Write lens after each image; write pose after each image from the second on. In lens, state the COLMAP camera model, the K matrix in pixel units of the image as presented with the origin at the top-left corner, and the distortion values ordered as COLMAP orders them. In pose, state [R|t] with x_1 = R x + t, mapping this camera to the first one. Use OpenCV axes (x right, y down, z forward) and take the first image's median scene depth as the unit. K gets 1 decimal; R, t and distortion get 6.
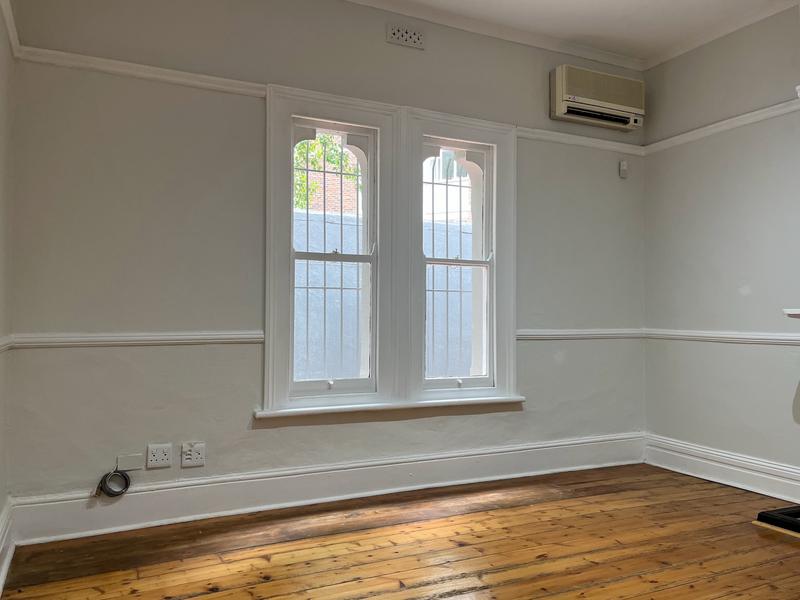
lens RADIAL K [[613.7, 0, 401.3], [0, 613.7, 299.1], [0, 0, 1]] dist [0.009857, -0.008923]
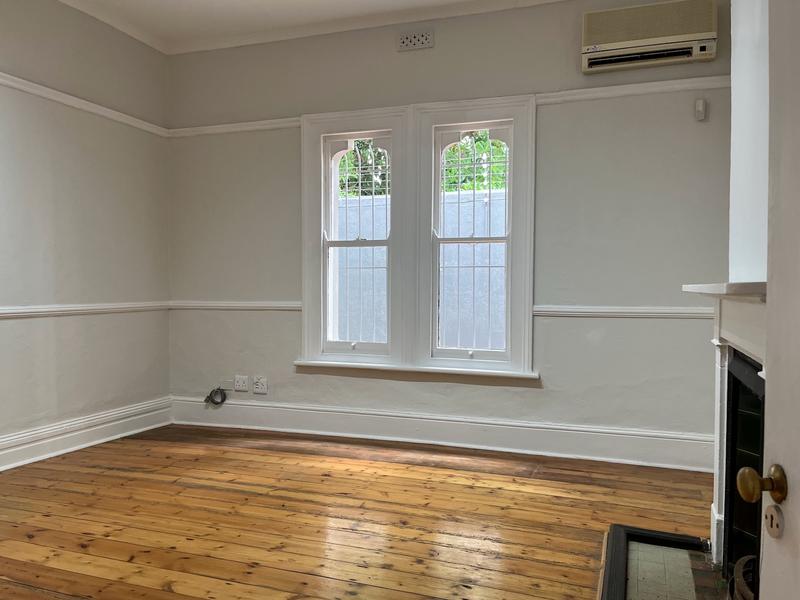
lens RADIAL K [[613.7, 0, 401.3], [0, 613.7, 299.1], [0, 0, 1]] dist [0.009857, -0.008923]
pose [[0.719994, 0.011563, -0.693884, 0.833982], [0.017502, 0.999241, 0.034812, 0.002642], [0.693760, -0.037209, 0.719245, 0.175283]]
